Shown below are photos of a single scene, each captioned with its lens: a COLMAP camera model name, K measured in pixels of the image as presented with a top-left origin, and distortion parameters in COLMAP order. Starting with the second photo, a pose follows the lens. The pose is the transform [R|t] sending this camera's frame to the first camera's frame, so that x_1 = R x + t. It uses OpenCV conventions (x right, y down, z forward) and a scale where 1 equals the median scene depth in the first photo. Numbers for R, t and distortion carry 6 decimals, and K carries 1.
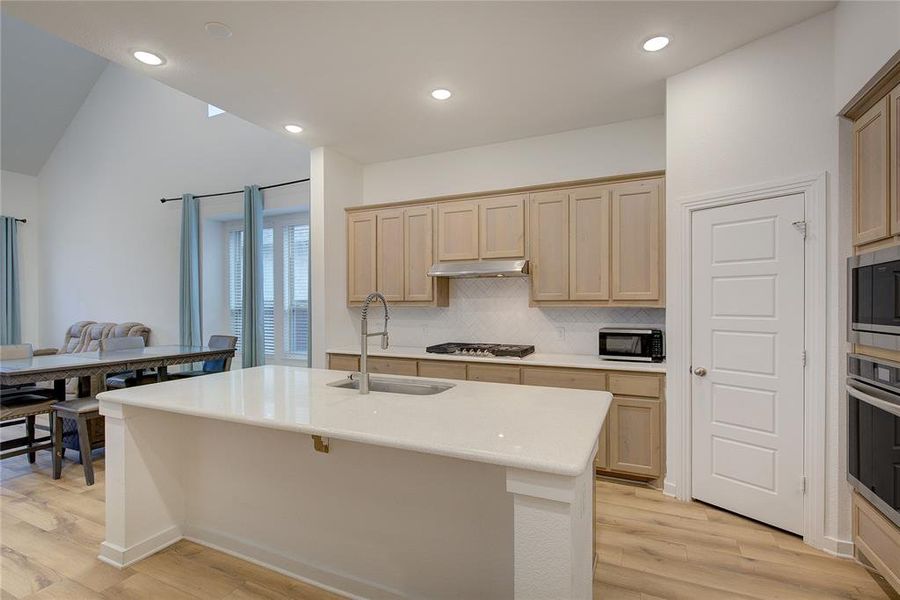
lens RADIAL K [[407.0, 0, 451.1], [0, 407.0, 305.7], [0, 0, 1]] dist [-0.001500, -0.000033]
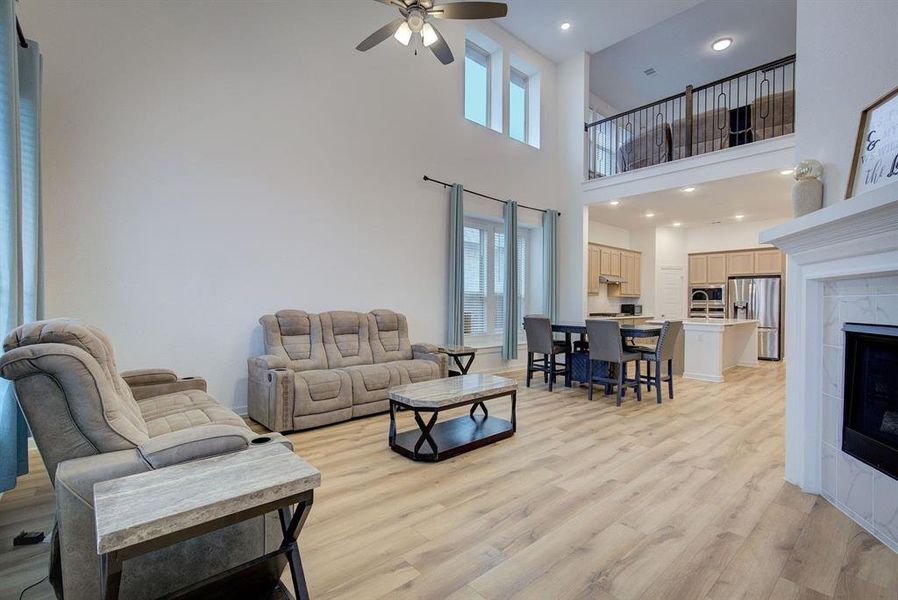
lens RADIAL K [[406.1, 0, 450.1], [0, 406.1, 305.7], [0, 0, 1]] dist [-0.001500, -0.000033]
pose [[0.422064, -0.001778, 0.906564, -2.565901], [-0.003253, 0.999989, 0.003475, 0.055878], [-0.906560, -0.004415, 0.422053, 0.921275]]
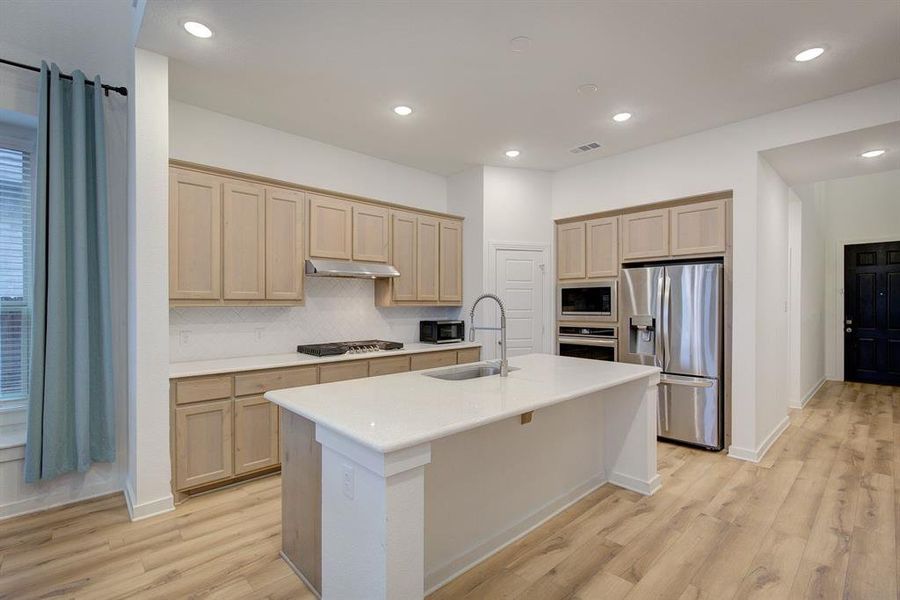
lens RADIAL K [[407.1, 0, 453.1], [0, 407.1, 304.3], [0, 0, 1]] dist [0.011187, 0.000084]
pose [[0.400327, 0.000437, 0.916372, -0.828866], [0.003446, 0.999992, -0.001983, 0.001215], [-0.916366, 0.003952, 0.400322, 0.379884]]
